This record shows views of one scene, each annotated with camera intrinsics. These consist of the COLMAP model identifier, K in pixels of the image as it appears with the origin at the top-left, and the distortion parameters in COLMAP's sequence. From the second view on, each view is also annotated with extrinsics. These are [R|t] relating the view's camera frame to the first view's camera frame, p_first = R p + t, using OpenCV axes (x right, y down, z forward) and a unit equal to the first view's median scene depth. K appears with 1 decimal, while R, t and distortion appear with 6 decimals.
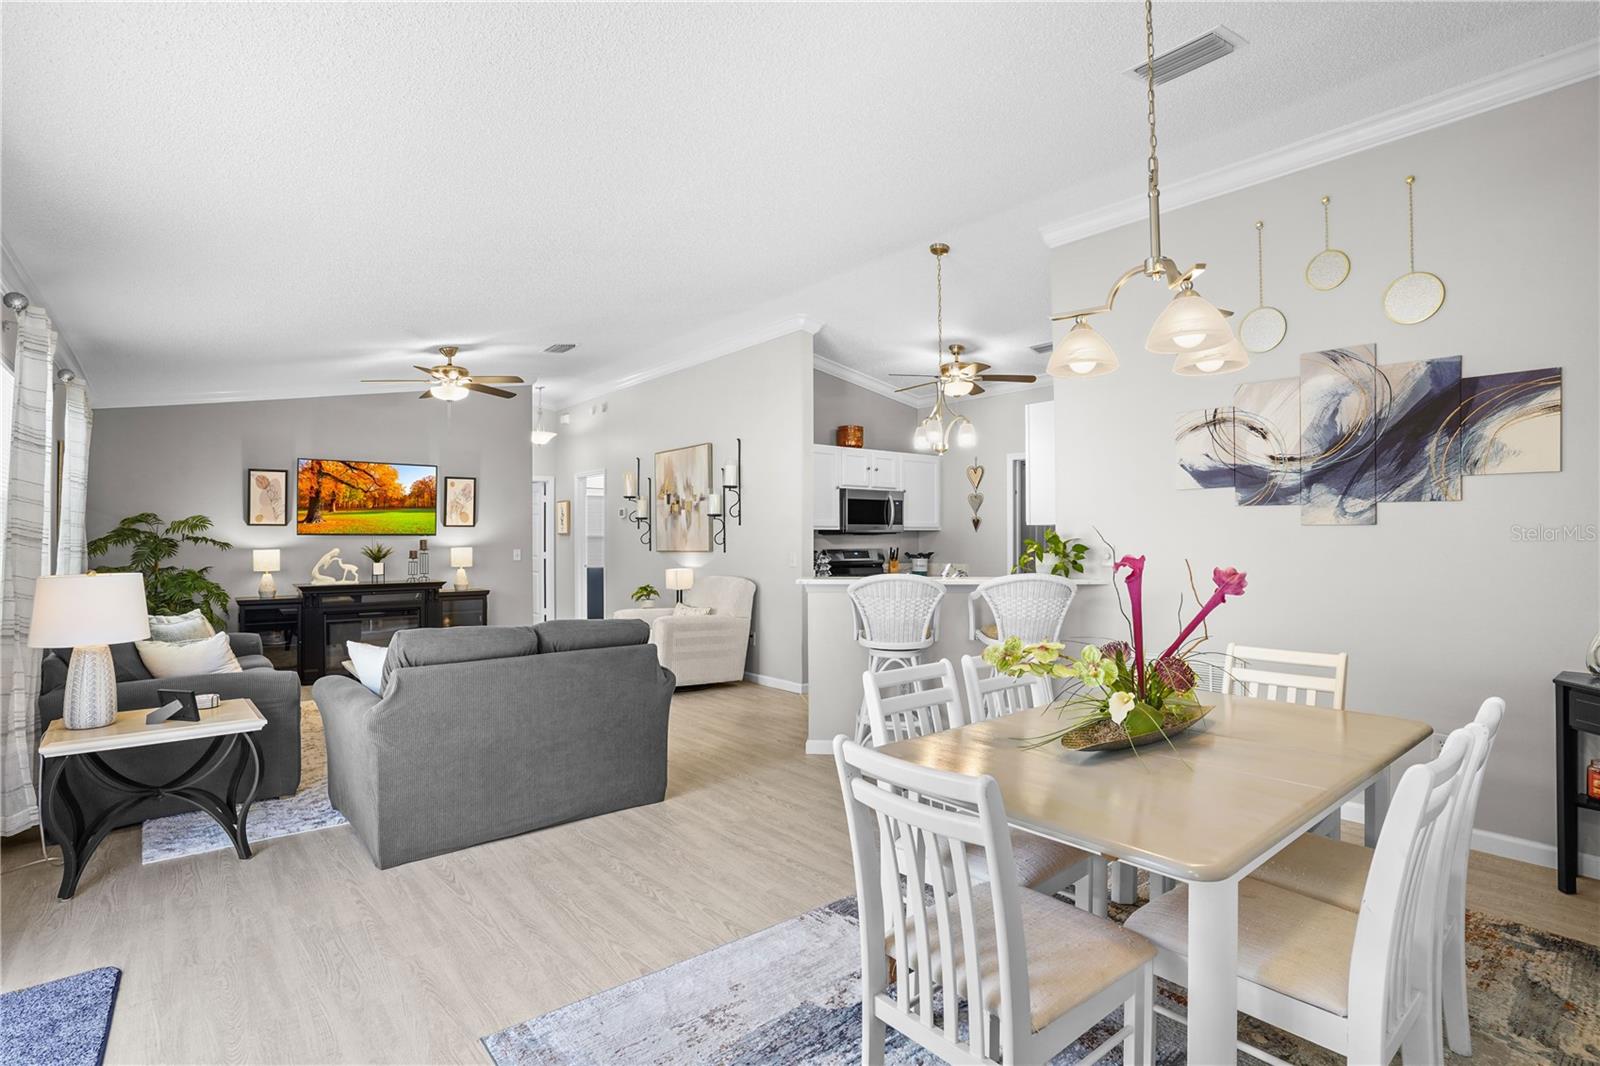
lens RADIAL K [[788.7, 0, 799.0], [0, 788.7, 532.0], [0, 0, 1]] dist [-0.072262, 0.028760]
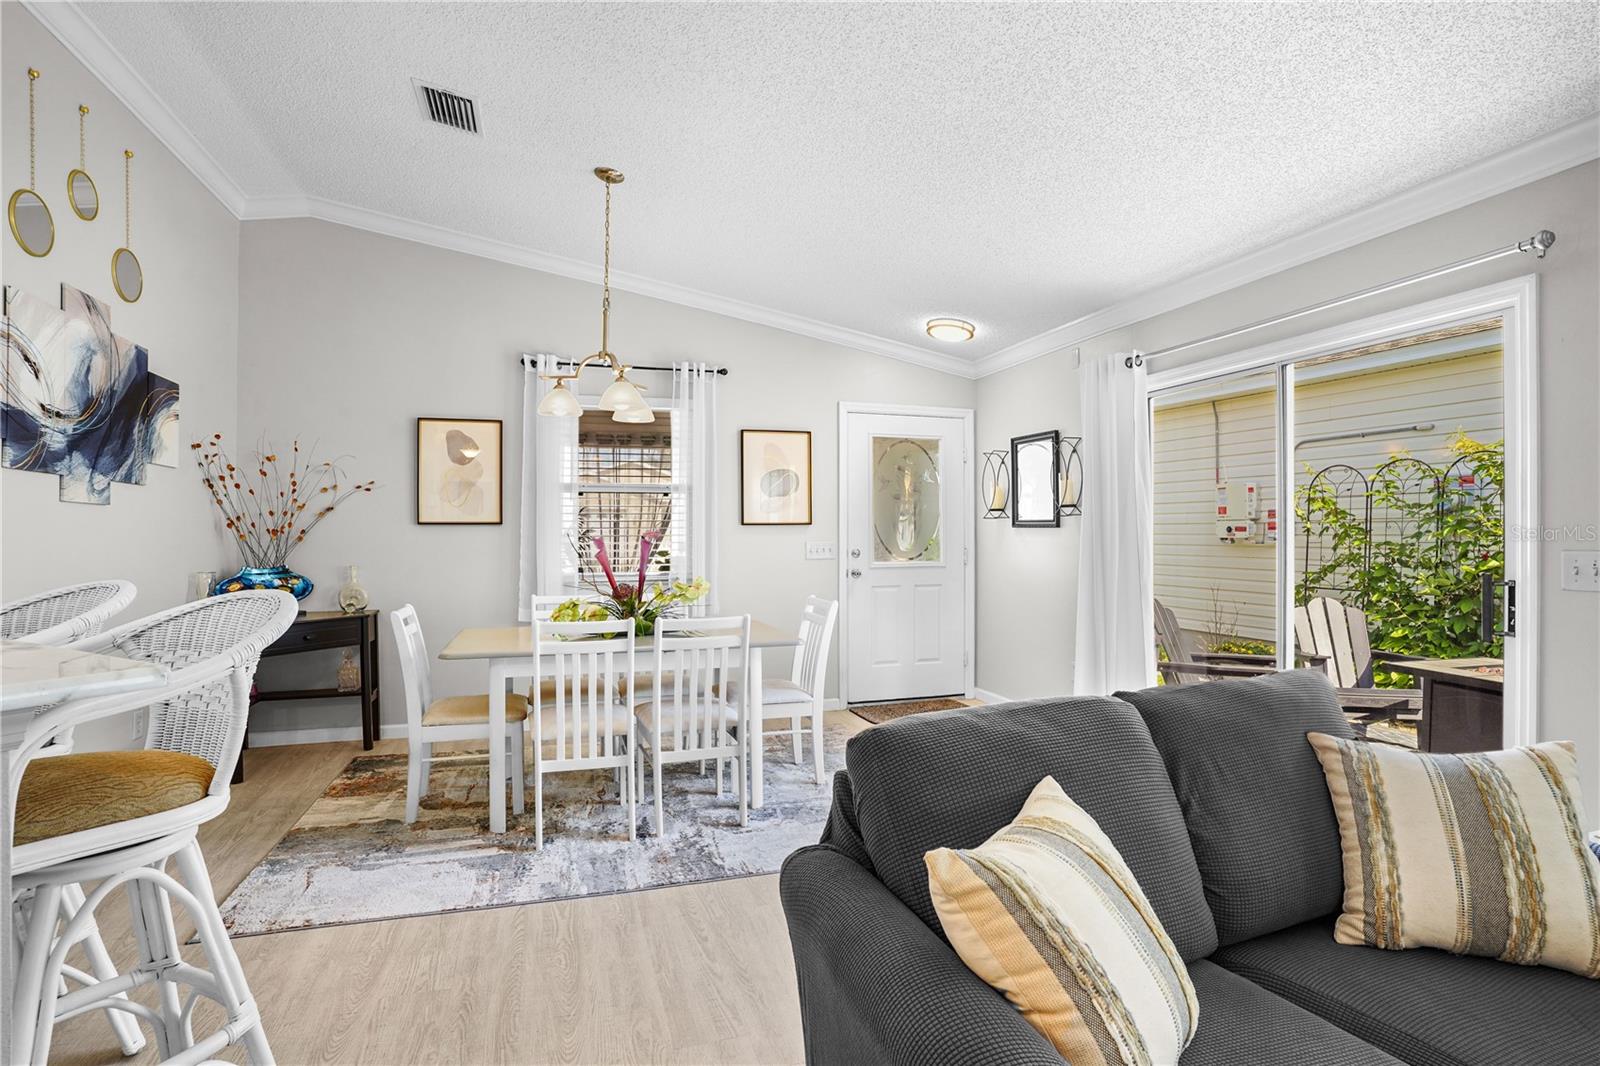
lens RADIAL K [[788.7, 0, 799.4], [0, 788.7, 532.9], [0, 0, 1]] dist [-0.072262, 0.028760]
pose [[-0.929724, 0.003589, 0.368240, -0.171039], [0.000386, 0.999961, -0.008772, 0.015963], [-0.368258, -0.008013, -0.929689, 0.754854]]
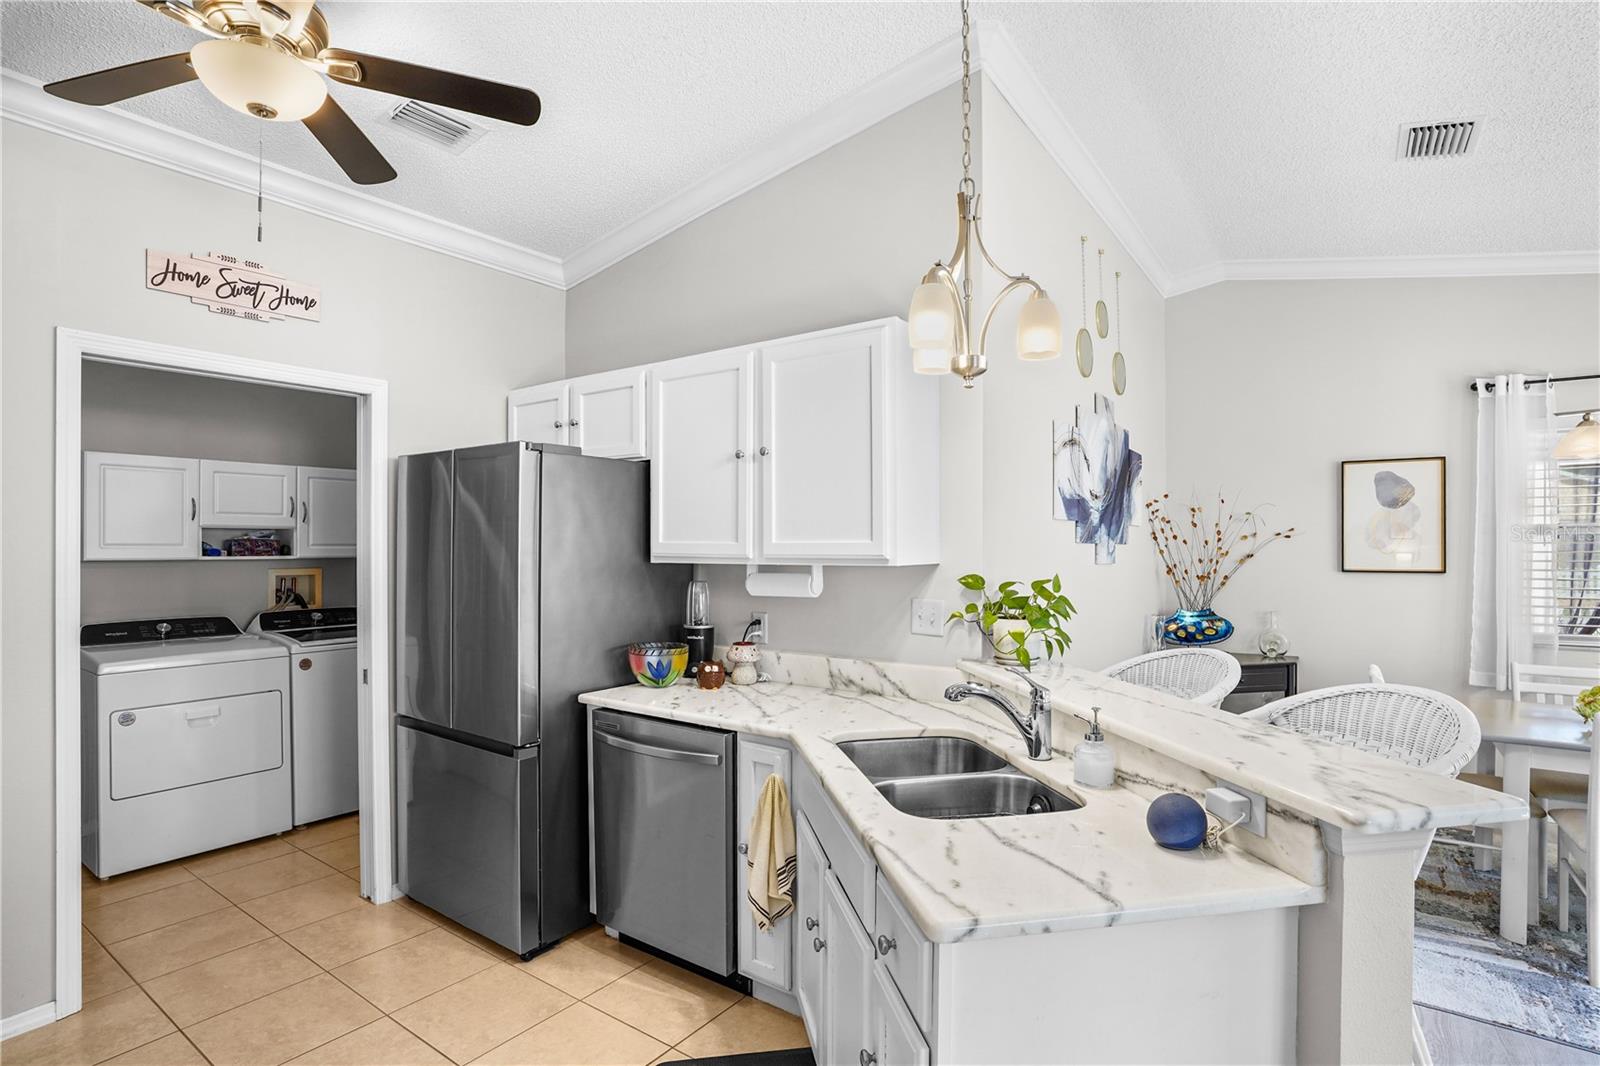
lens RADIAL K [[788.7, 0, 803.7], [0, 788.7, 553.3], [0, 0, 1]] dist [-0.072262, 0.028760]
pose [[-0.266702, -0.007290, 0.963751, -0.114753], [-0.007258, 0.999958, 0.005555, -0.013456], [-0.963752, -0.005514, -0.266744, 0.858578]]
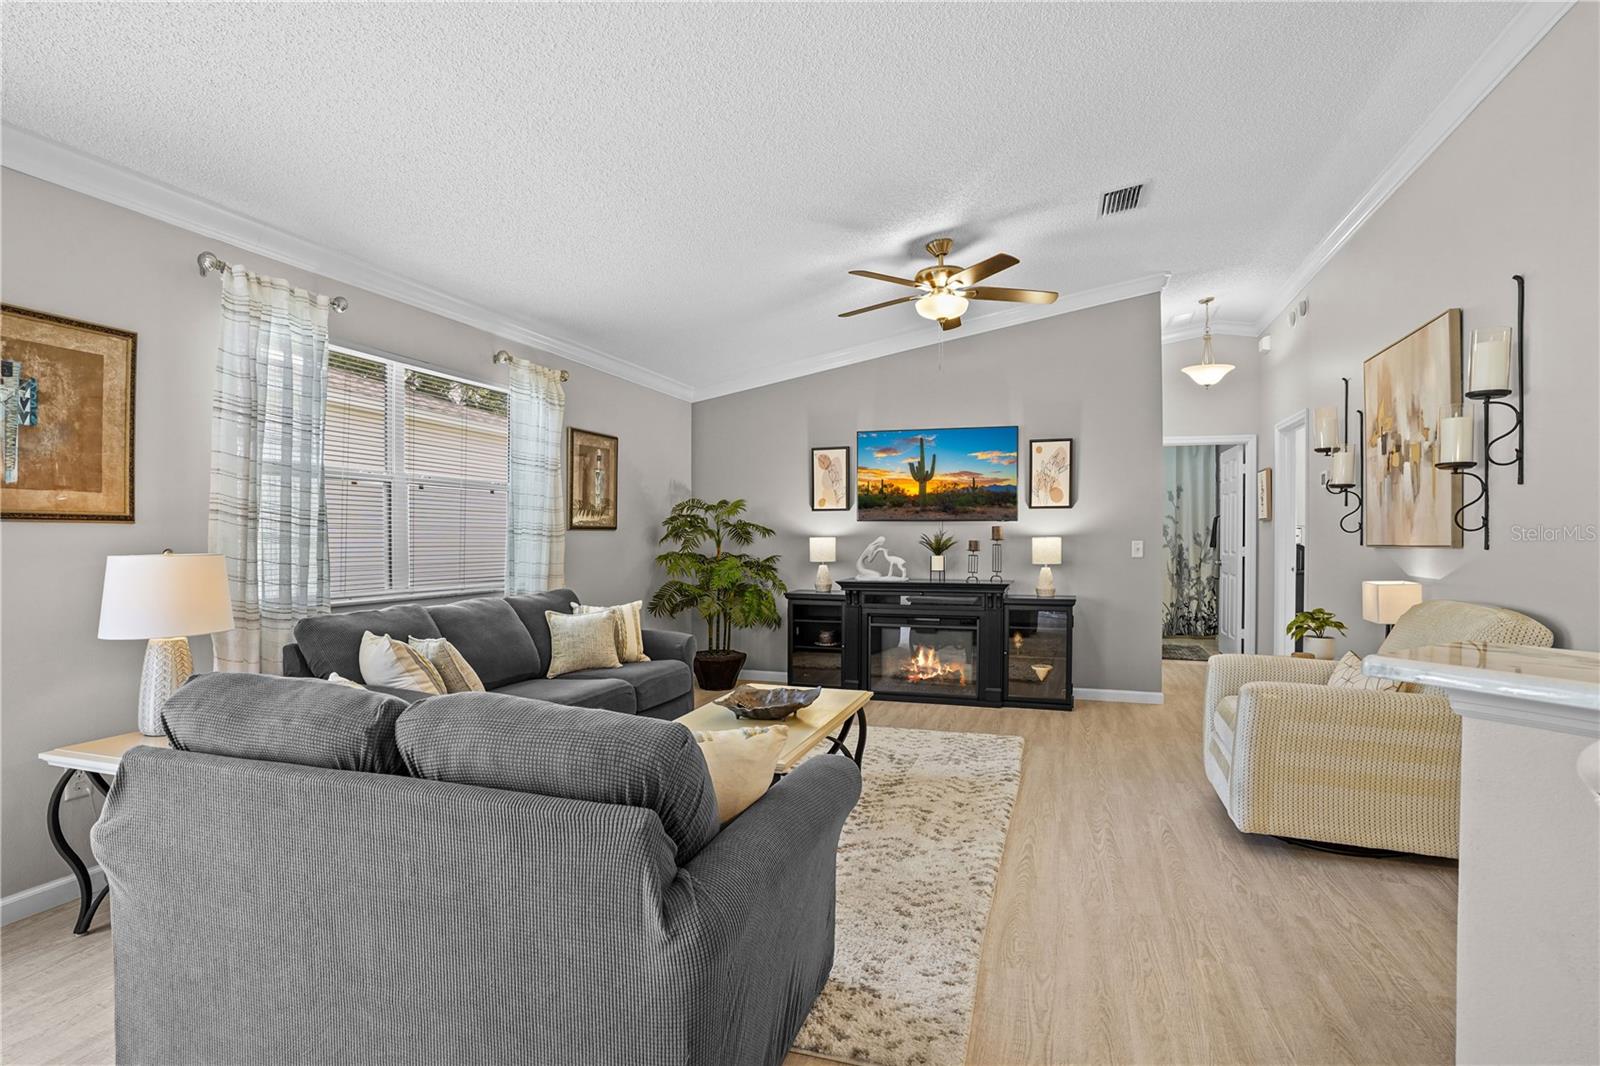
lens RADIAL K [[788.7, 0, 800.1], [0, 788.7, 546.0], [0, 0, 1]] dist [-0.072262, 0.028760]
pose [[0.525327, 0.013257, -0.850797, 0.067357], [0.005439, 0.999806, 0.018937, 0.015113], [0.850883, -0.014576, 0.525153, 0.489788]]
